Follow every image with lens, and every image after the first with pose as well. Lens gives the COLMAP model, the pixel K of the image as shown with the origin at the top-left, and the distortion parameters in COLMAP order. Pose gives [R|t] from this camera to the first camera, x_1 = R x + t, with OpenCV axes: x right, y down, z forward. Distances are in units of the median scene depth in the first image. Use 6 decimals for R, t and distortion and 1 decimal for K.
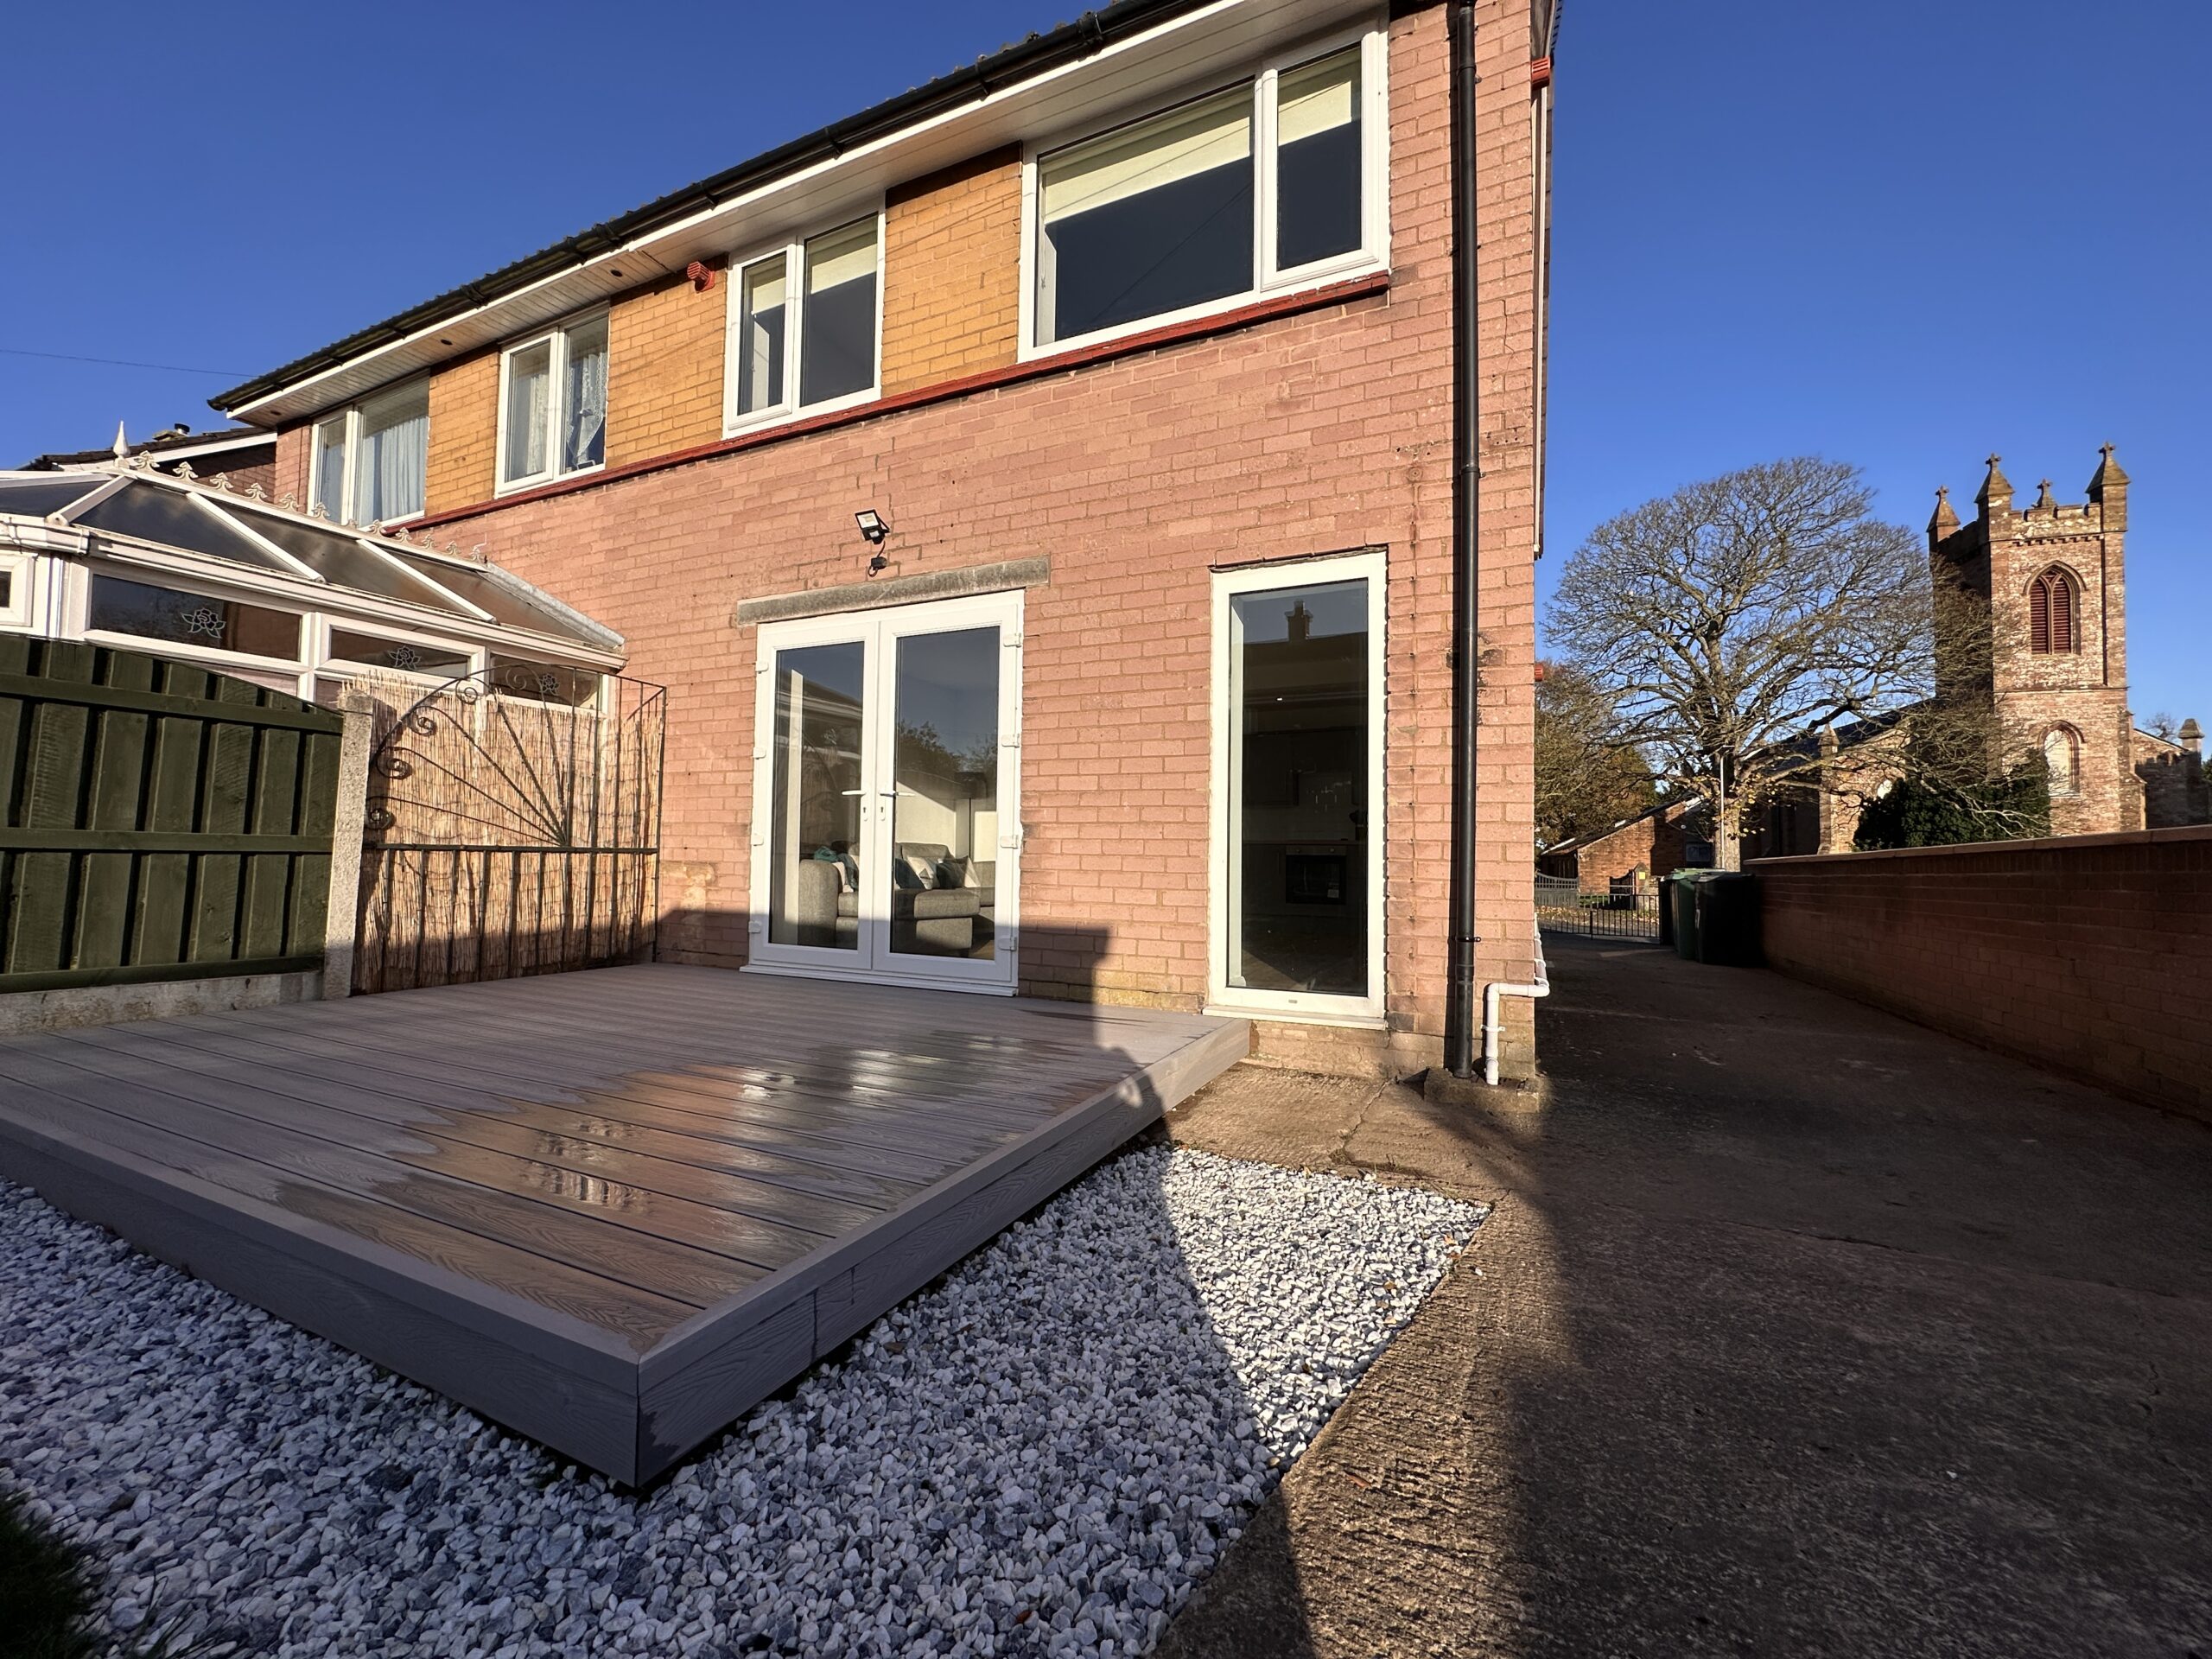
lens RADIAL K [[884.1, 0, 1103.5], [0, 884.1, 821.6], [0, 0, 1]] dist [-0.007386, 0.000970]
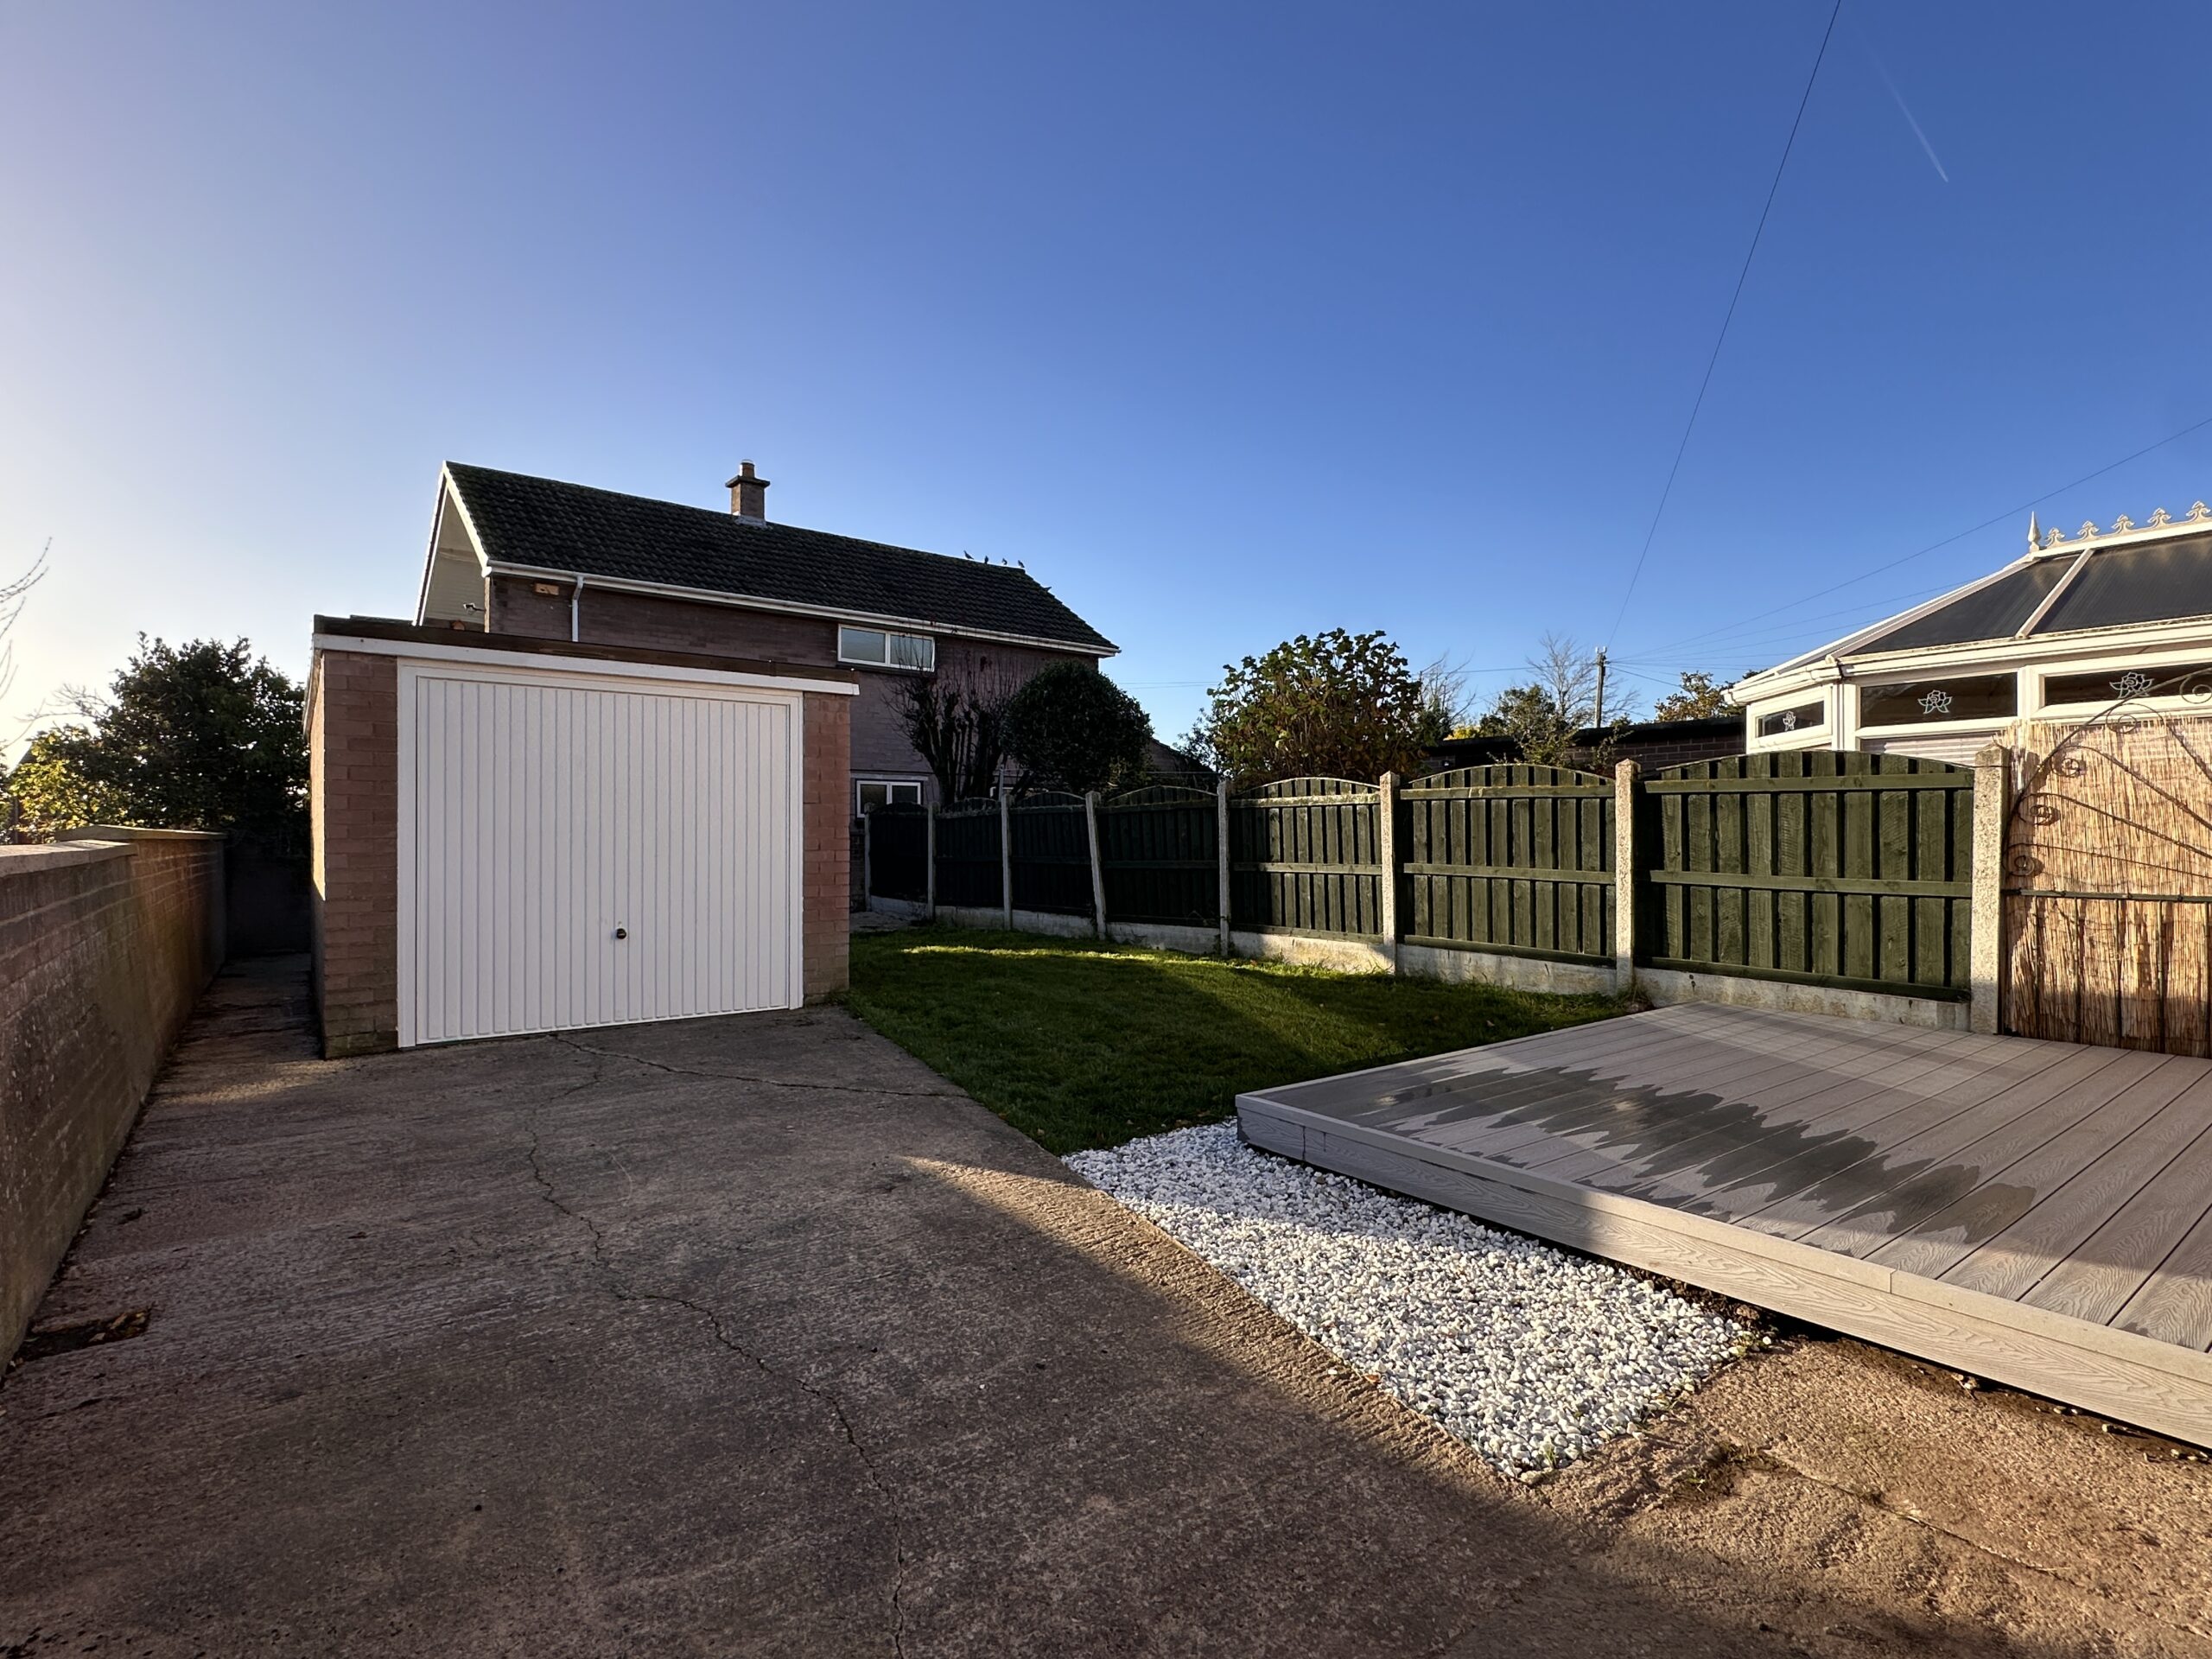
lens RADIAL K [[1081.8, 0, 1116.0], [0, 1081.8, 825.6], [0, 0, 1]] dist [-0.005479, -0.000321]
pose [[-0.456065, -0.018900, -0.889746, 0.714953], [0.031396, 0.998810, -0.037310, -0.033832], [0.889393, -0.044950, -0.454929, 0.591927]]
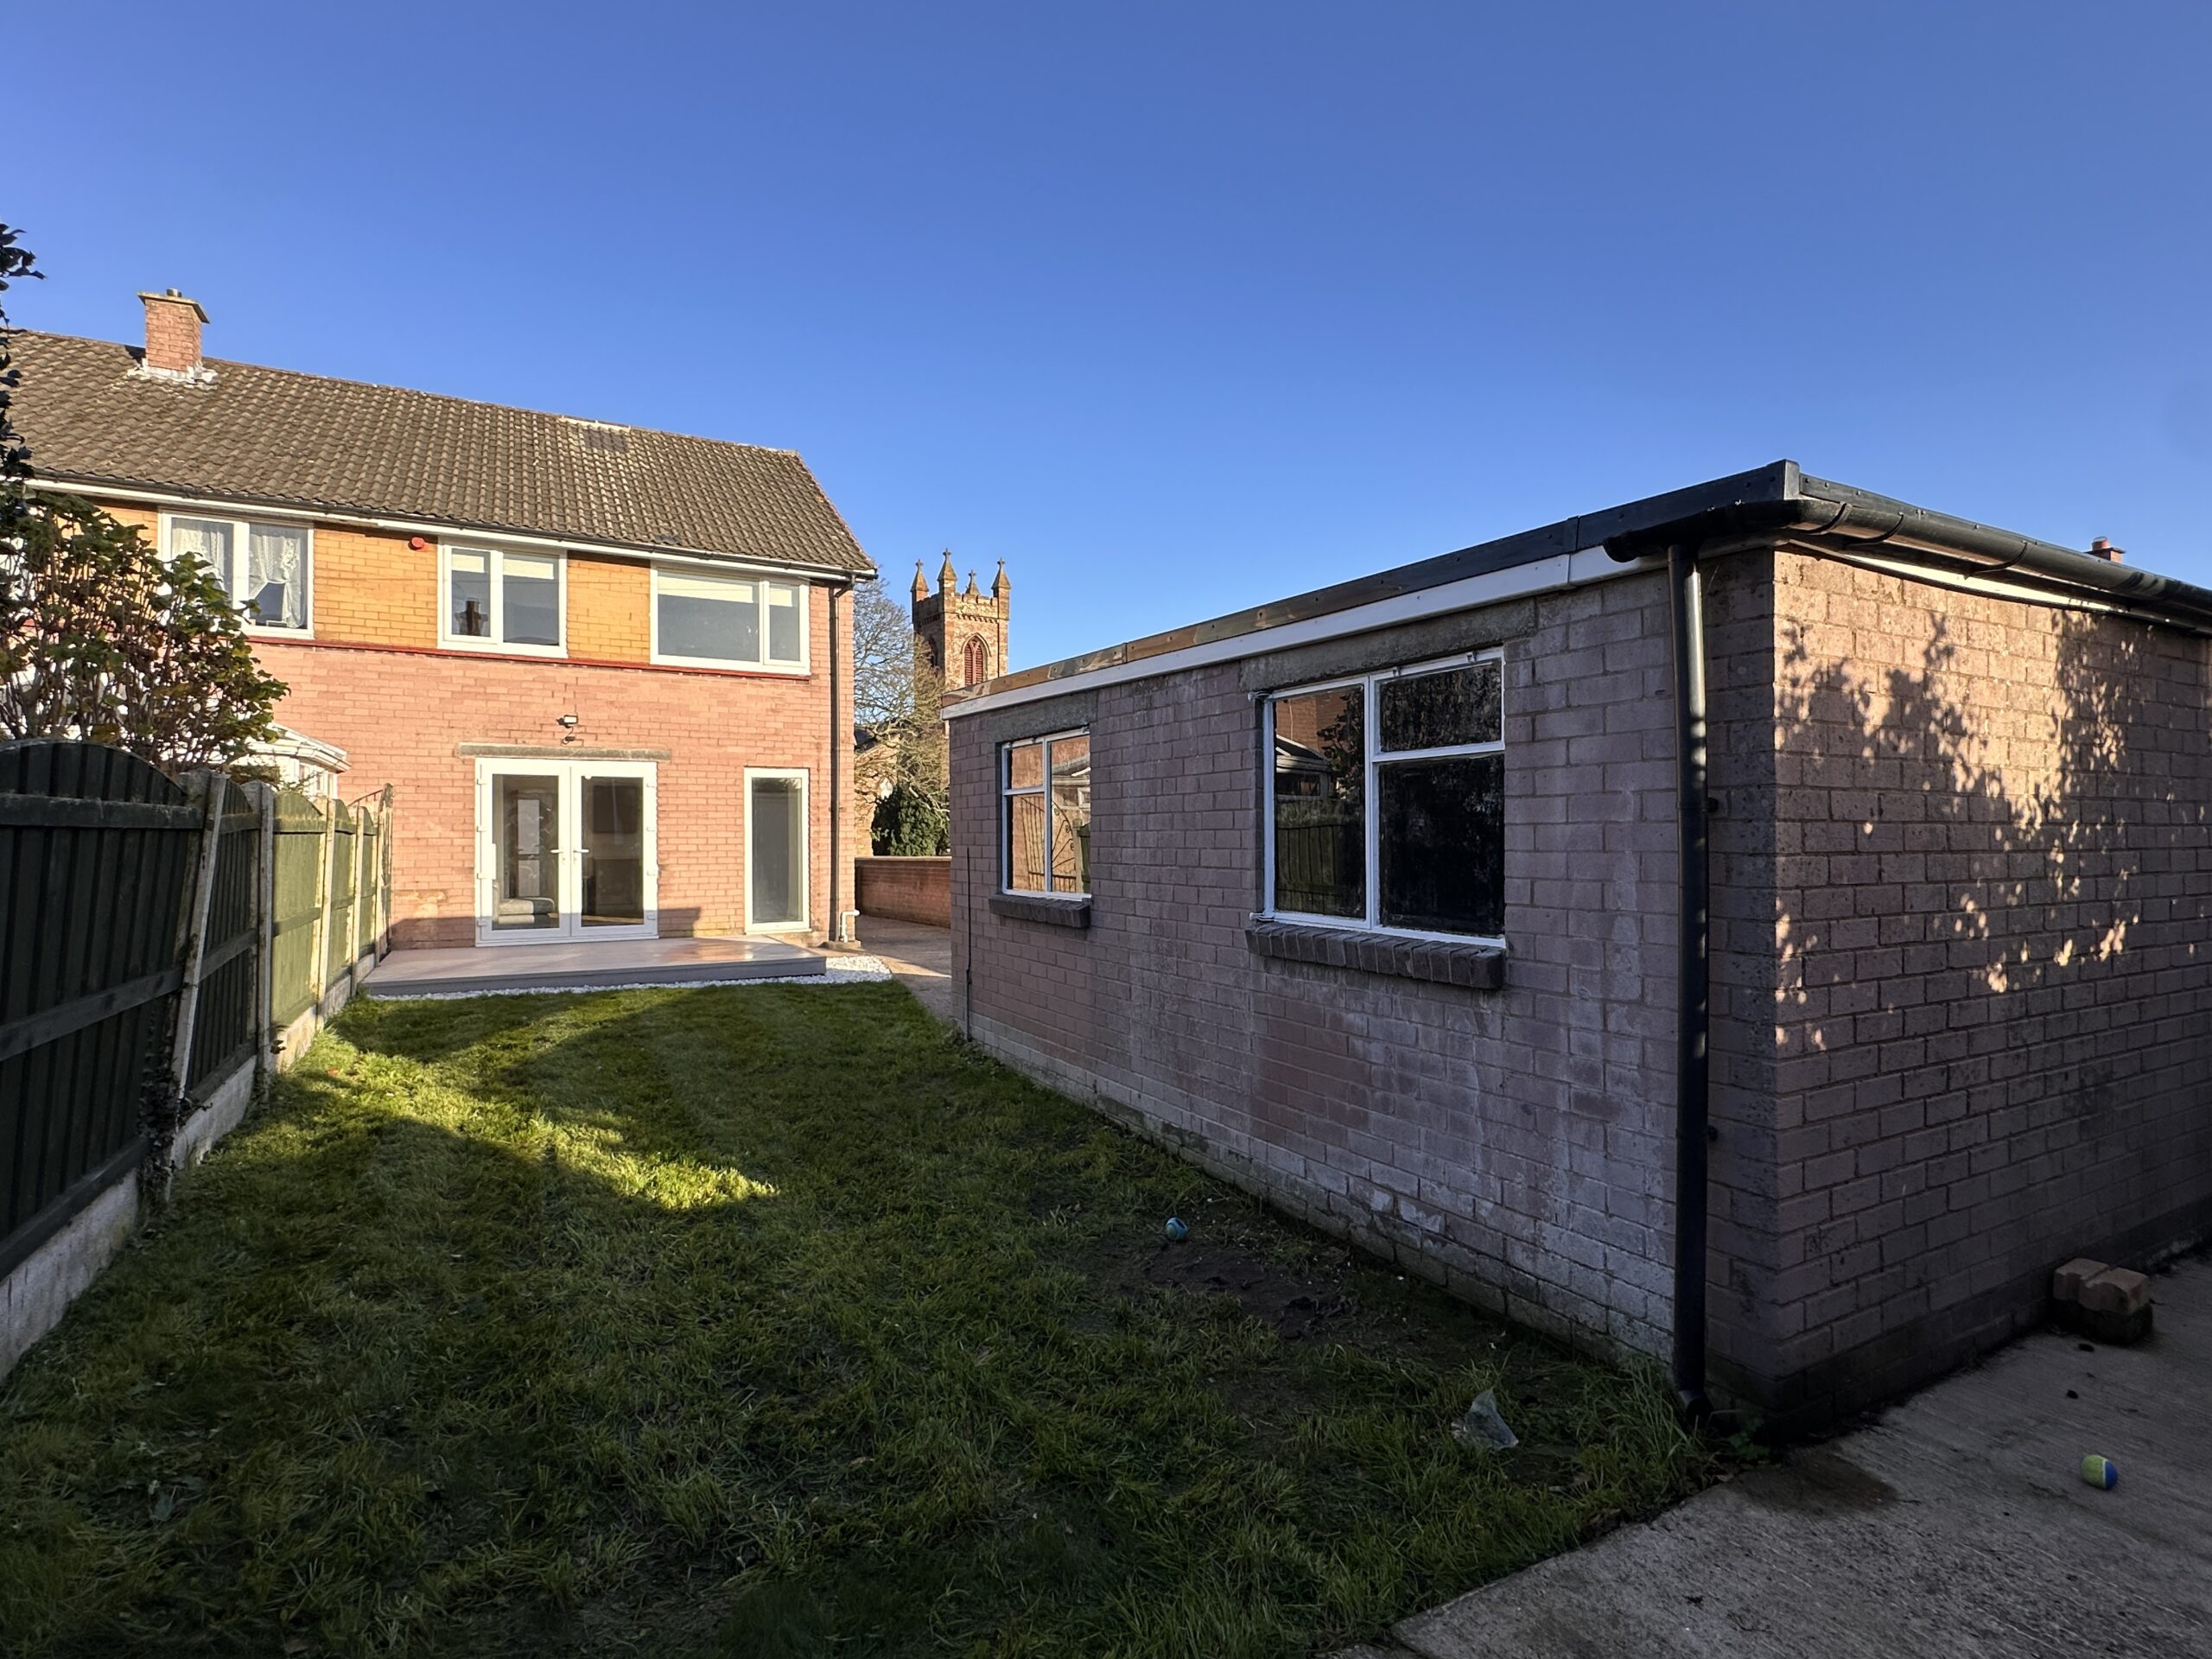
lens RADIAL K [[1081.8, 0, 1100.1], [0, 1081.8, 827.0], [0, 0, 1]] dist [-0.005479, -0.000321]
pose [[0.589900, -0.012163, 0.807385, -2.047815], [-0.019114, 0.999396, 0.029020, -0.243754], [-0.807250, -0.032551, 0.589311, -1.939853]]
